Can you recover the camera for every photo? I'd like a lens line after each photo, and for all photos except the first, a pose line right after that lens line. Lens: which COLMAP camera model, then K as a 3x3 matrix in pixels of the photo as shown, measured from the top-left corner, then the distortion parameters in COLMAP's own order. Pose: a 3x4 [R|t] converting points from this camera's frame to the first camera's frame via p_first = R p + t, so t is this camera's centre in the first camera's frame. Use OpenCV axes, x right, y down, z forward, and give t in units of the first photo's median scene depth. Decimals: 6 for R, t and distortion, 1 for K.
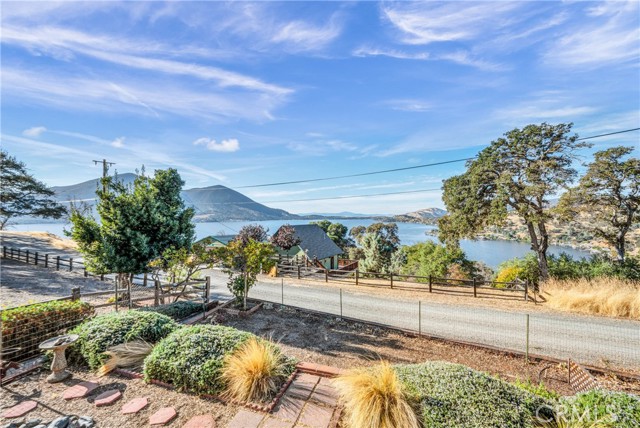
lens RADIAL K [[259.8, 0, 322.7], [0, 259.8, 216.0], [0, 0, 1]] dist [0.000397, -0.001088]
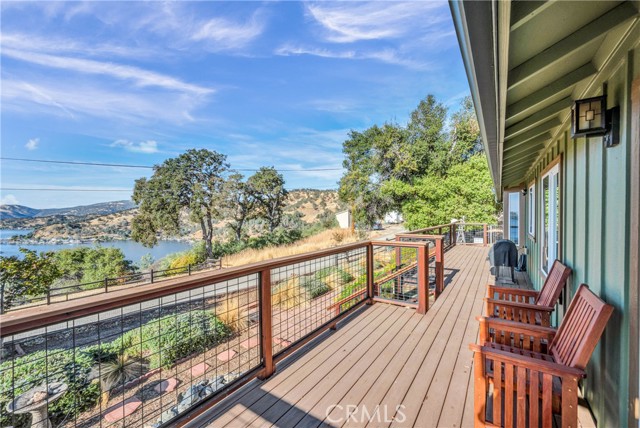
lens RADIAL K [[259.8, 0, 319.9], [0, 259.8, 217.4], [0, 0, 1]] dist [0.000397, -0.001088]
pose [[0.293903, -0.015277, 0.955713, -0.357445], [0.008245, 0.999876, 0.013447, 0.000692], [-0.955800, 0.003928, 0.293992, 0.019577]]
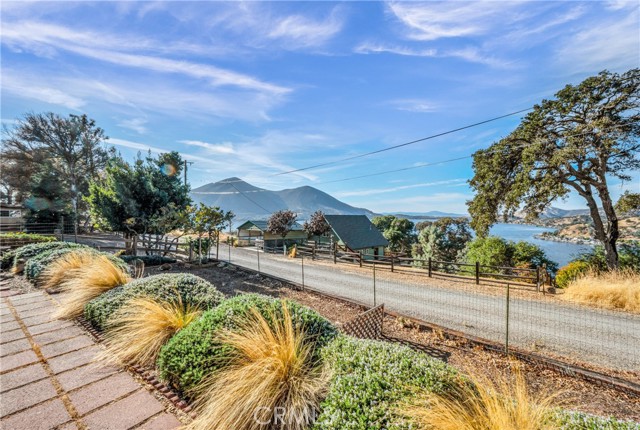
lens RADIAL K [[259.8, 0, 332.4], [0, 259.8, 225.3], [0, 0, 1]] dist [0.000397, -0.001088]
pose [[0.958761, 0.014524, -0.283841, 0.306193], [-0.004063, 0.999292, 0.037407, 0.072049], [0.284183, -0.034711, 0.958141, 0.034960]]
